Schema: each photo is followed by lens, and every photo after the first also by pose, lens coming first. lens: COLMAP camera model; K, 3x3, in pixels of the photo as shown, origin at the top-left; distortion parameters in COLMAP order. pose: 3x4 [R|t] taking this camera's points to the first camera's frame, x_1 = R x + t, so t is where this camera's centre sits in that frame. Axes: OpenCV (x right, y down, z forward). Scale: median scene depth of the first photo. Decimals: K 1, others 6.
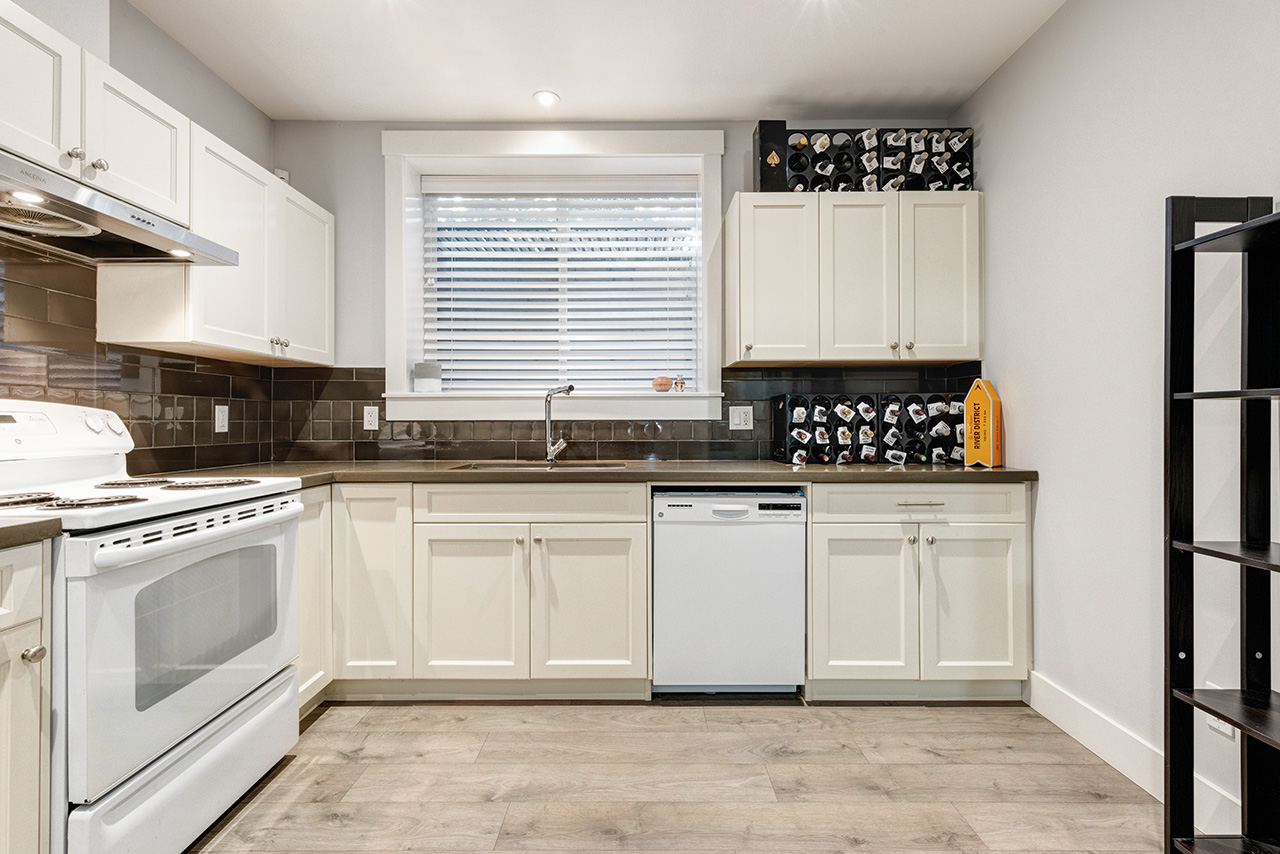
lens RADIAL K [[588.2, 0, 640.3], [0, 588.2, 419.2], [0, 0, 1]] dist [0.000413, -0.000064]
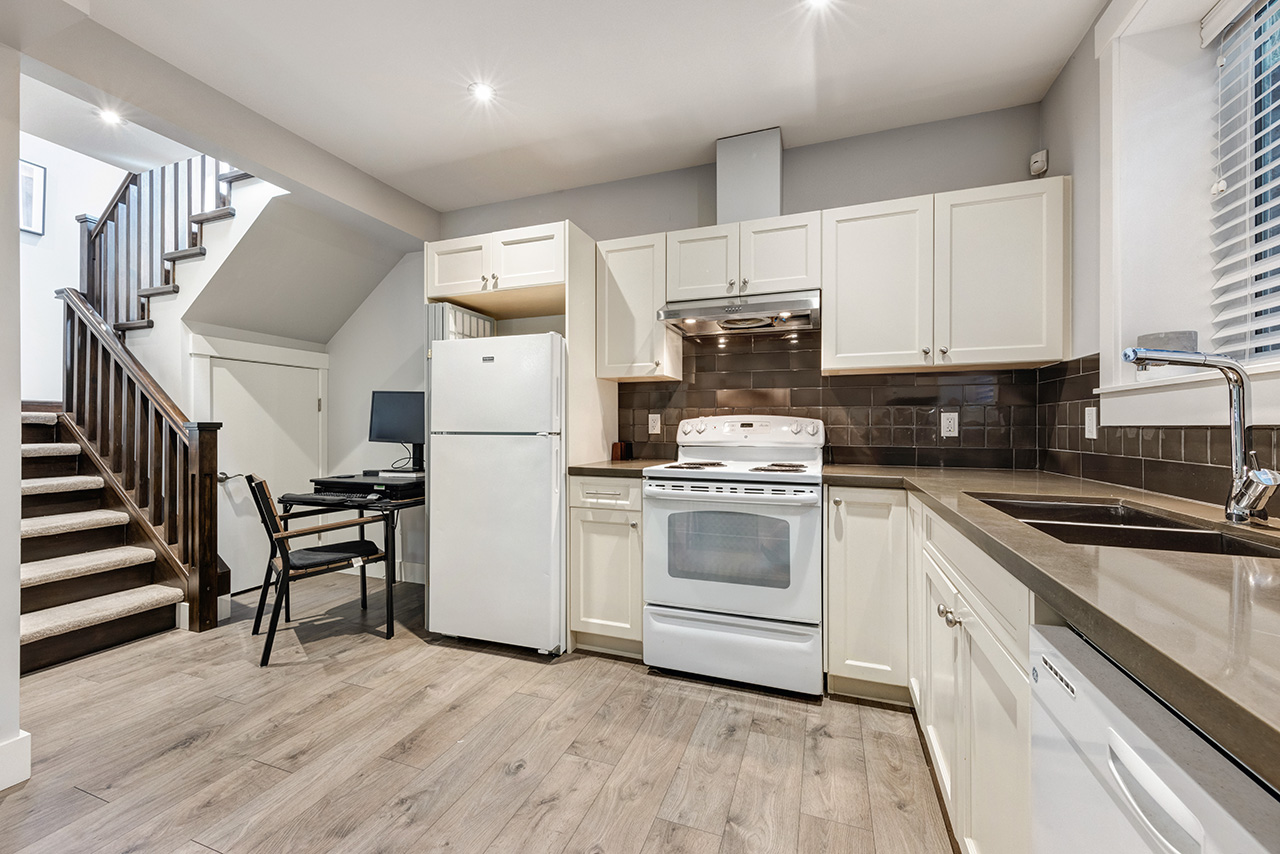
lens RADIAL K [[499.2, 0, 643.1], [0, 499.2, 428.0], [0, 0, 1]] dist [0.000157, 0.000032]
pose [[-0.348851, 0.002594, -0.937175, 0.492706], [0.000143, 0.999996, 0.002715, 0.004311], [0.937178, 0.000813, -0.348850, 1.021211]]
